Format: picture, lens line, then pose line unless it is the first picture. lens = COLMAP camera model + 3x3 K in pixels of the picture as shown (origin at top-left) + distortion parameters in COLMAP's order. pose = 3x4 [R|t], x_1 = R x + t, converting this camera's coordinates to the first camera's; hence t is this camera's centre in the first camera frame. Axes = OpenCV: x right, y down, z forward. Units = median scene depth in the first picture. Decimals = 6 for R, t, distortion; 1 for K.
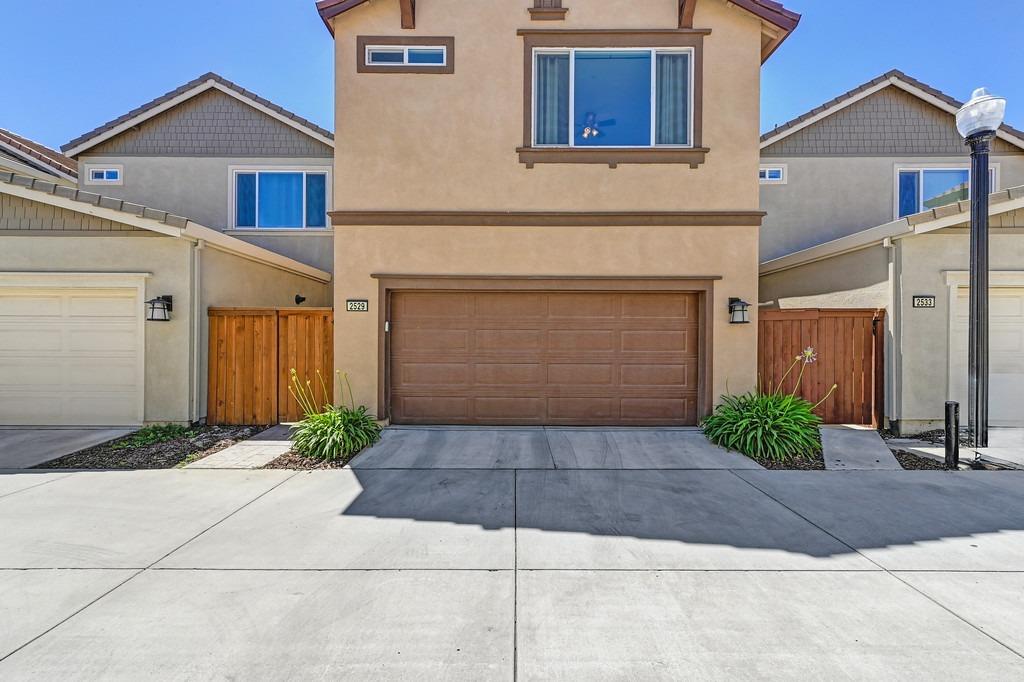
lens RADIAL K [[415.8, 0, 512.0], [0, 415.8, 341.0], [0, 0, 1]] dist [0.000017, -0.000203]
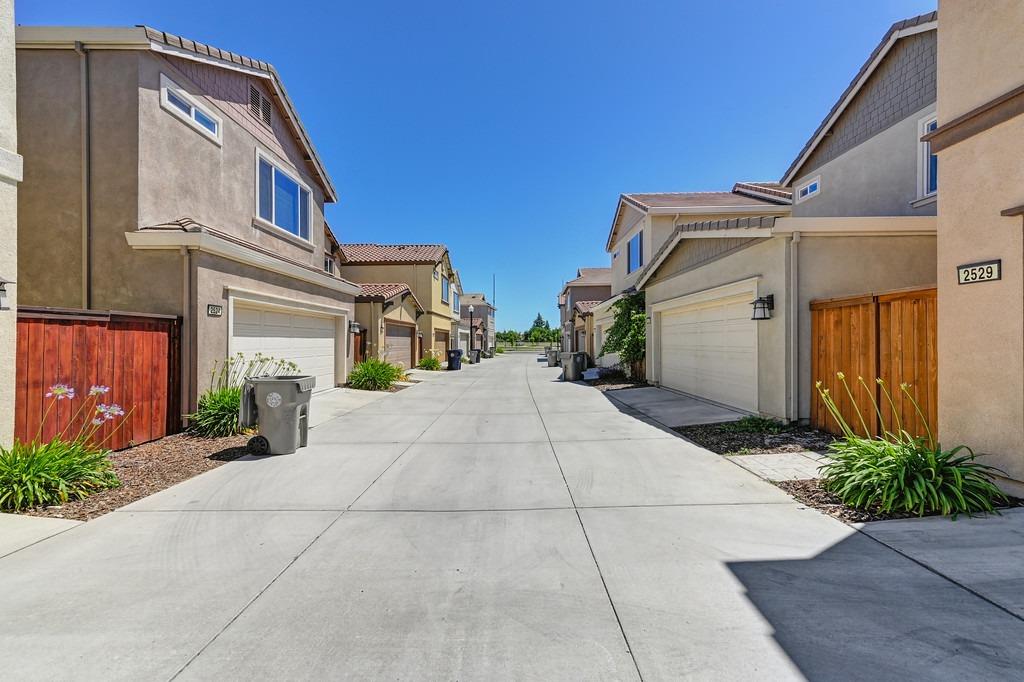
lens RADIAL K [[405.8, 0, 513.9], [0, 405.8, 340.6], [0, 0, 1]] dist [0.002809, 0.000188]
pose [[0.000997, -0.007569, -0.999971, 0.194171], [0.014751, 0.999863, -0.007554, 0.004167], [0.999891, -0.014743, 0.001109, 0.351149]]
